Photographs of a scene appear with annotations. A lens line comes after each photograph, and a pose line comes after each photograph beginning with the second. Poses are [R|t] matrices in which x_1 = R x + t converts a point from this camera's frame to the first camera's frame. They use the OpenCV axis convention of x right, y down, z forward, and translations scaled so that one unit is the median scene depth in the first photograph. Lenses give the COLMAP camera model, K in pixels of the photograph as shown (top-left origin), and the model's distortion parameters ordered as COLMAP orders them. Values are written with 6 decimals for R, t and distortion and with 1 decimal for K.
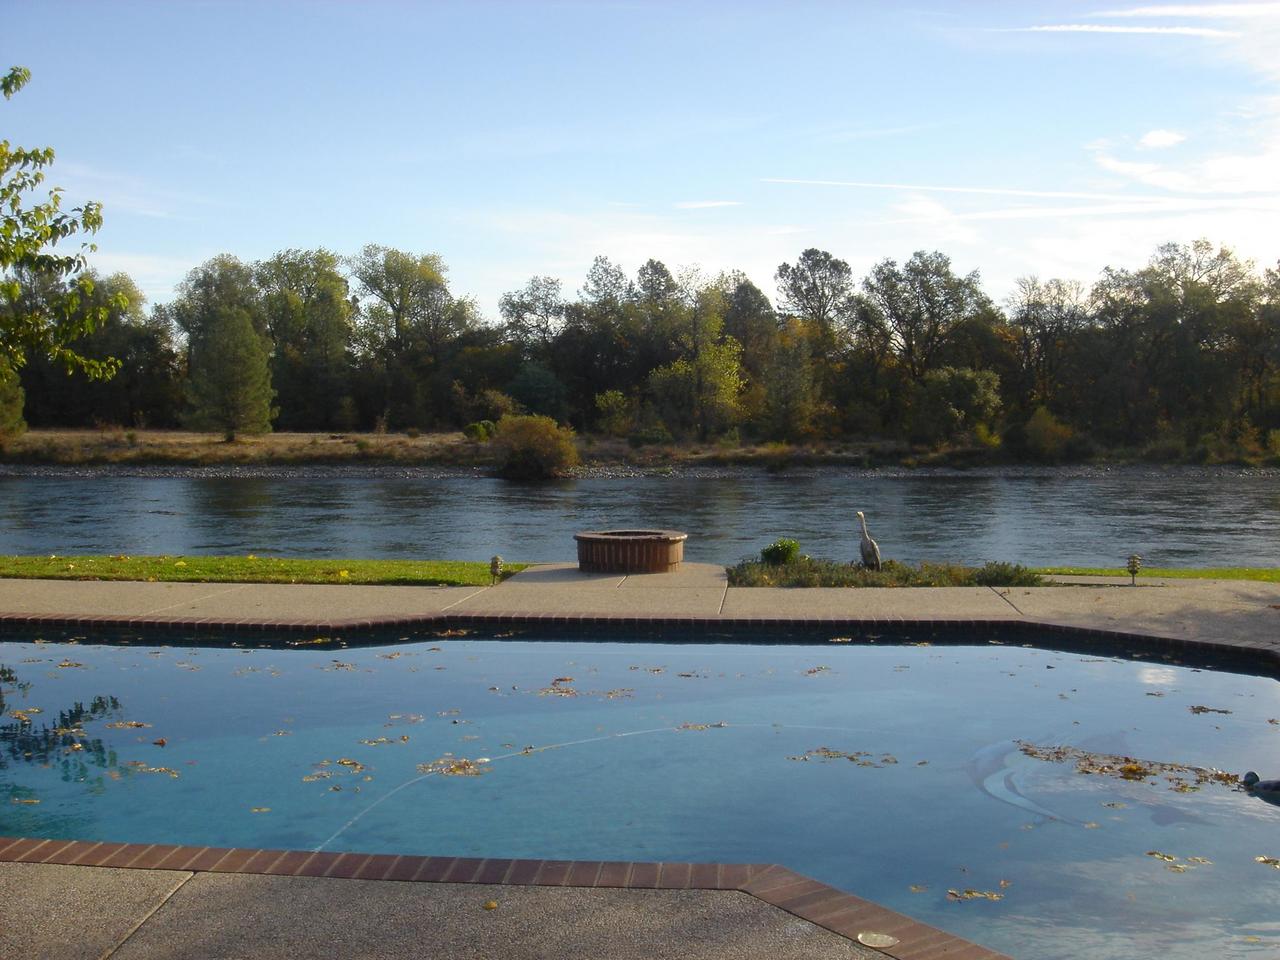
lens RADIAL K [[1444.4, 0, 640.0], [0, 1444.4, 480.0], [0, 0, 1]] dist [-0.197088, 0.204444]
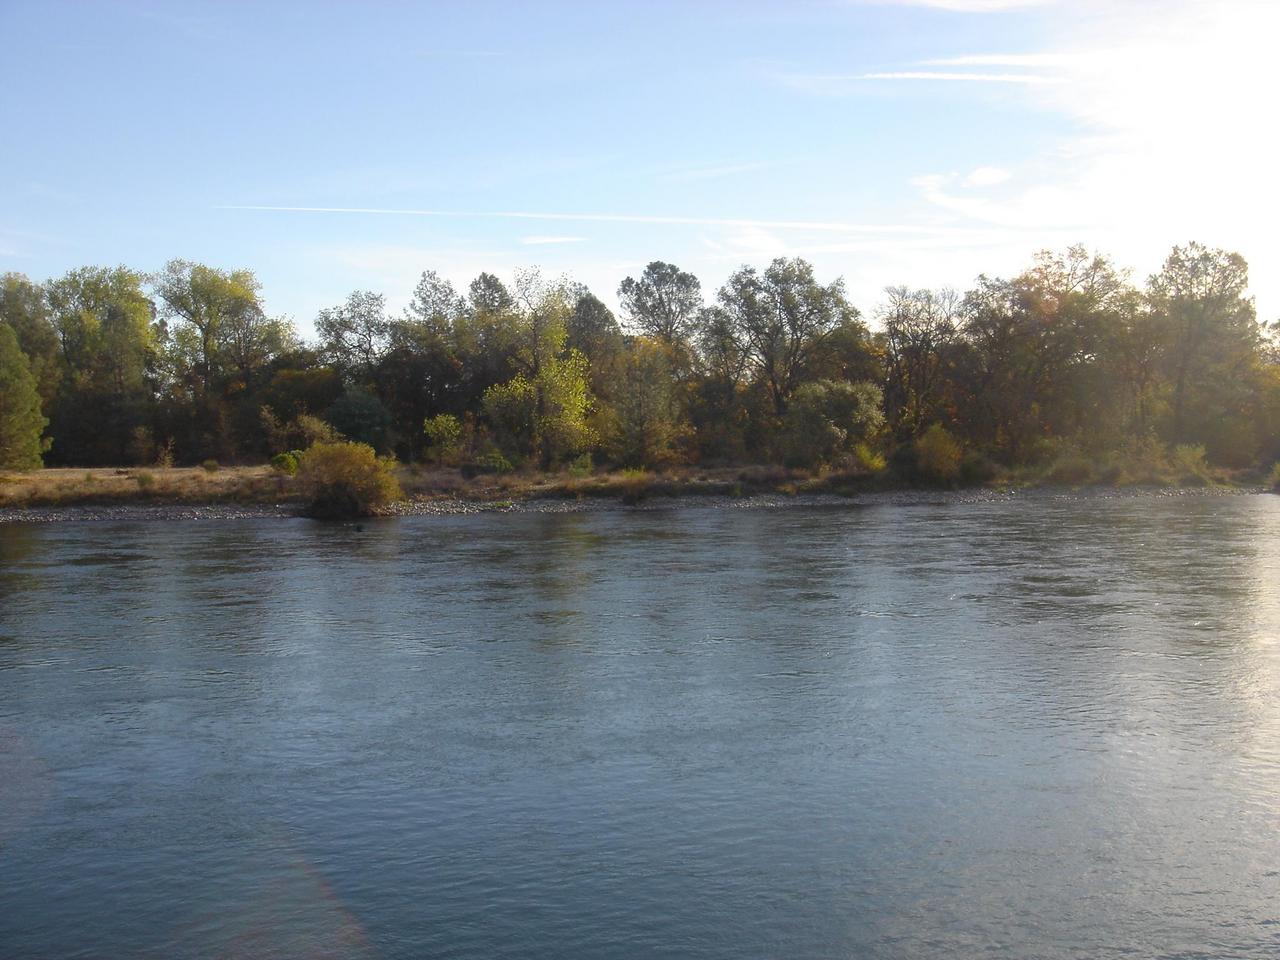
lens RADIAL K [[1444.4, 0, 640.0], [0, 1444.4, 480.0], [0, 0, 1]] dist [-0.197088, 0.204444]
pose [[0.993398, -0.017838, 0.113326, 0.000830], [0.020233, 0.999595, -0.020024, -0.002029], [-0.112923, 0.022185, 0.993356, 0.123528]]
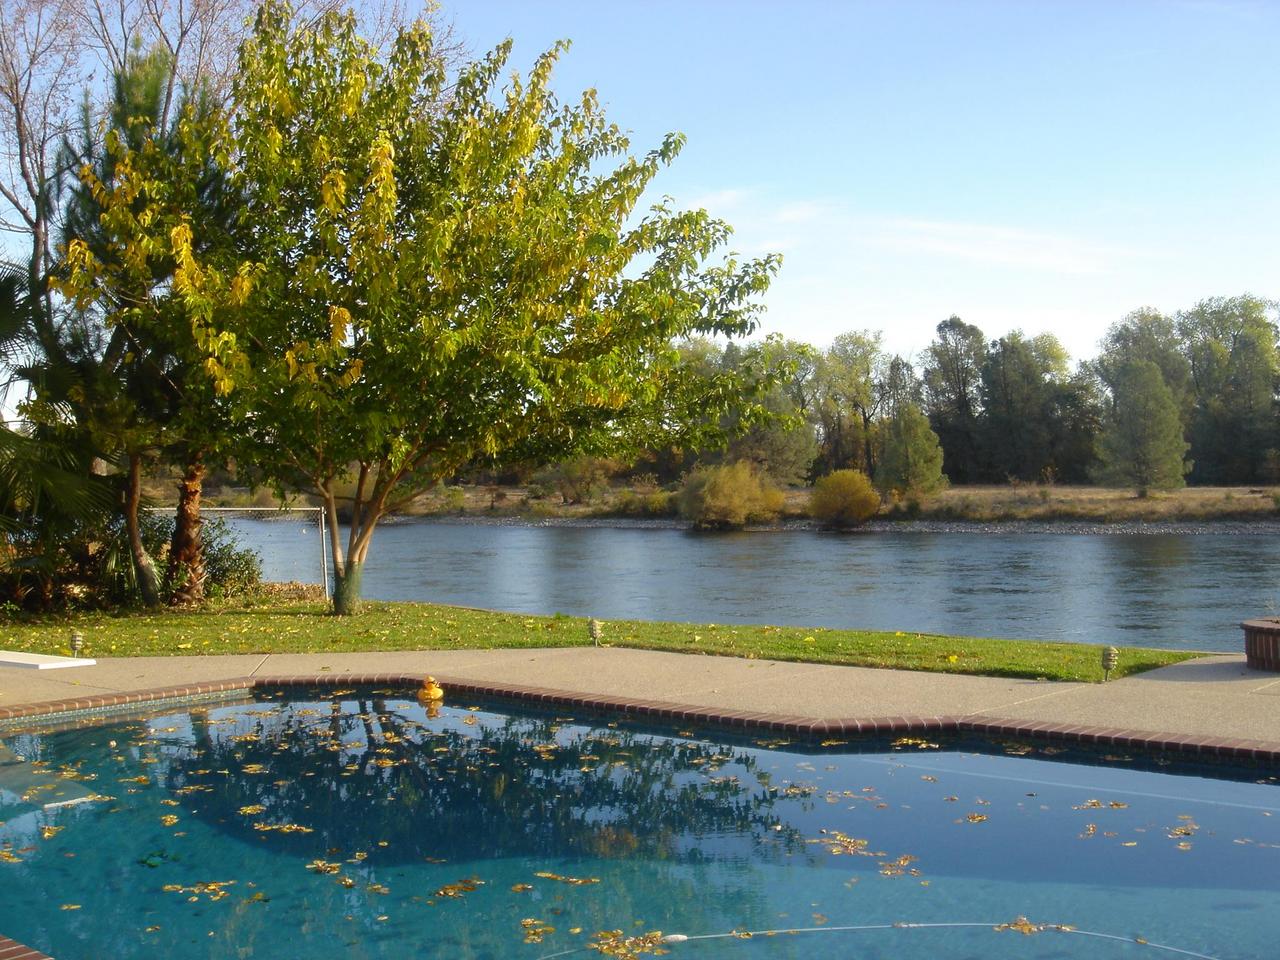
lens RADIAL K [[1444.4, 0, 640.0], [0, 1444.4, 480.0], [0, 0, 1]] dist [-0.197088, 0.204444]
pose [[0.801162, -0.017650, -0.598188, 0.015239], [-0.005616, 0.999299, -0.037008, -0.000965], [0.598422, 0.033009, 0.800501, 0.016973]]
